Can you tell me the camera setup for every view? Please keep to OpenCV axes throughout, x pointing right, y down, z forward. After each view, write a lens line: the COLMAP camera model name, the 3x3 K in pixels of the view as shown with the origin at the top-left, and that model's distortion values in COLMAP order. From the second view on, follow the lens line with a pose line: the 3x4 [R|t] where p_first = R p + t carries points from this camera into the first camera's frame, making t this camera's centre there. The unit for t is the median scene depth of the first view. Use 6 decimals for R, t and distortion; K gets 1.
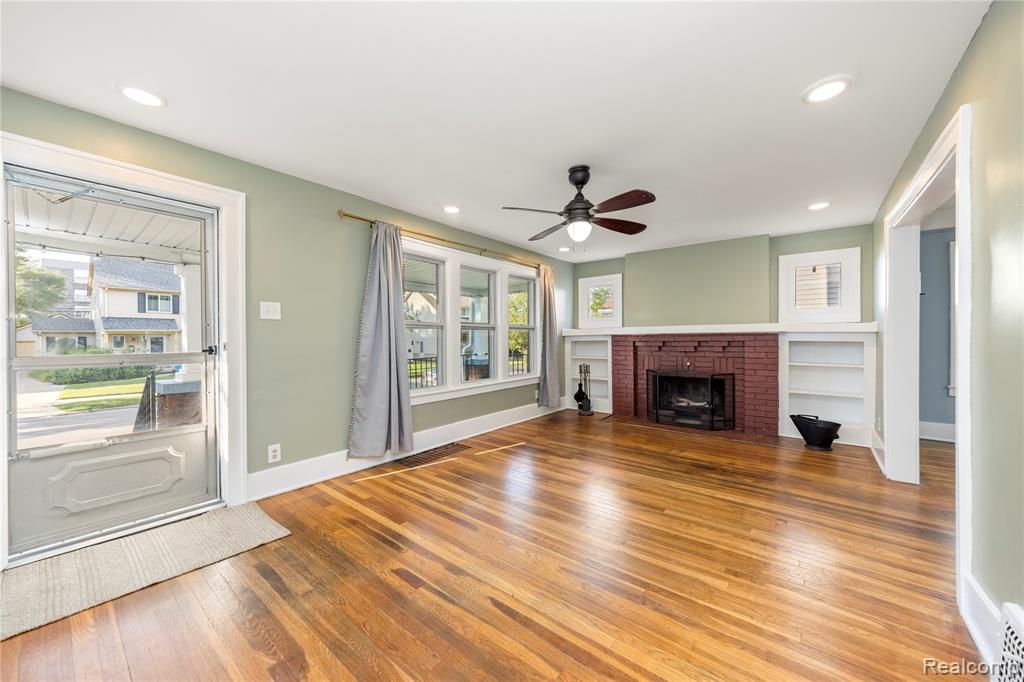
lens RADIAL K [[361.5, 0, 505.5], [0, 361.5, 339.2], [0, 0, 1]] dist [0.002480, 0.000329]
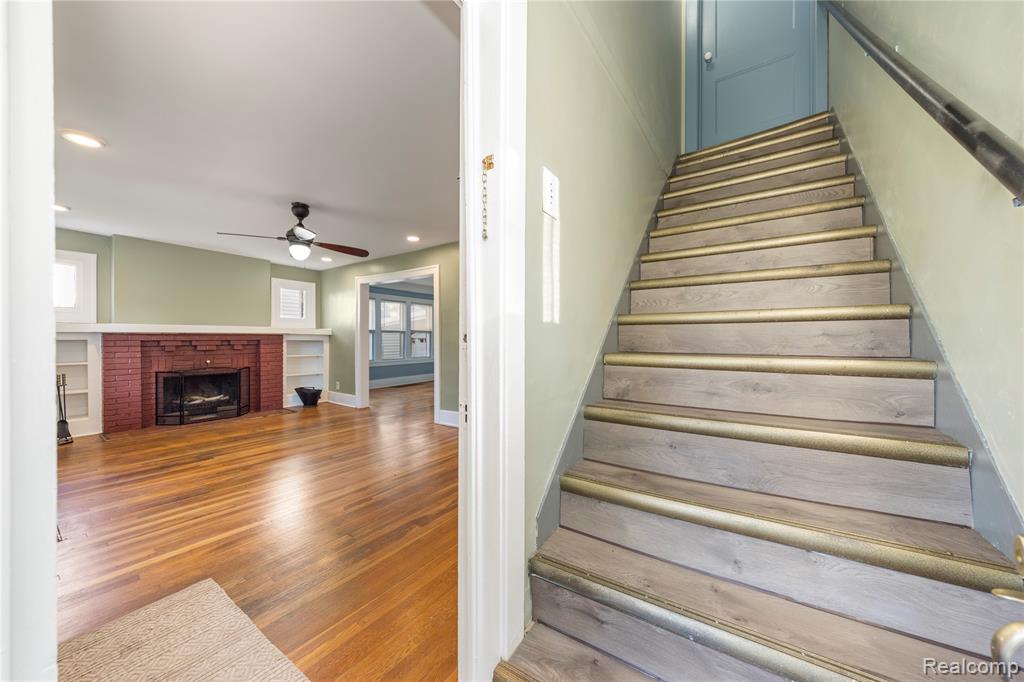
lens RADIAL K [[361.5, 0, 511.3], [0, 361.5, 334.8], [0, 0, 1]] dist [0.002480, 0.000329]
pose [[-0.062332, 0.017106, 0.997909, -0.717355], [0.003714, 0.999850, -0.016907, 0.011195], [-0.998049, 0.002652, -0.062386, 0.201968]]
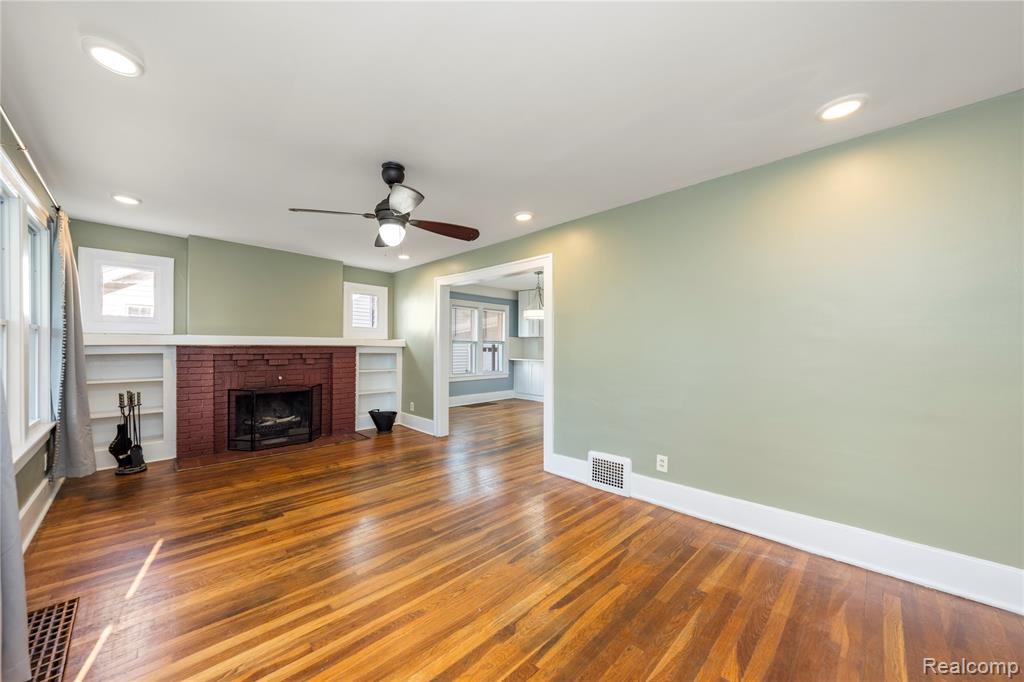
lens RADIAL K [[378.1, 0, 479.1], [0, 378.1, 339.9], [0, 0, 1]] dist [0.006395, -0.000533]
pose [[0.154912, 0.025222, 0.987606, -0.443886], [-0.003640, 0.999682, -0.024960, -0.008957], [-0.987922, 0.000271, 0.154955, 0.396143]]
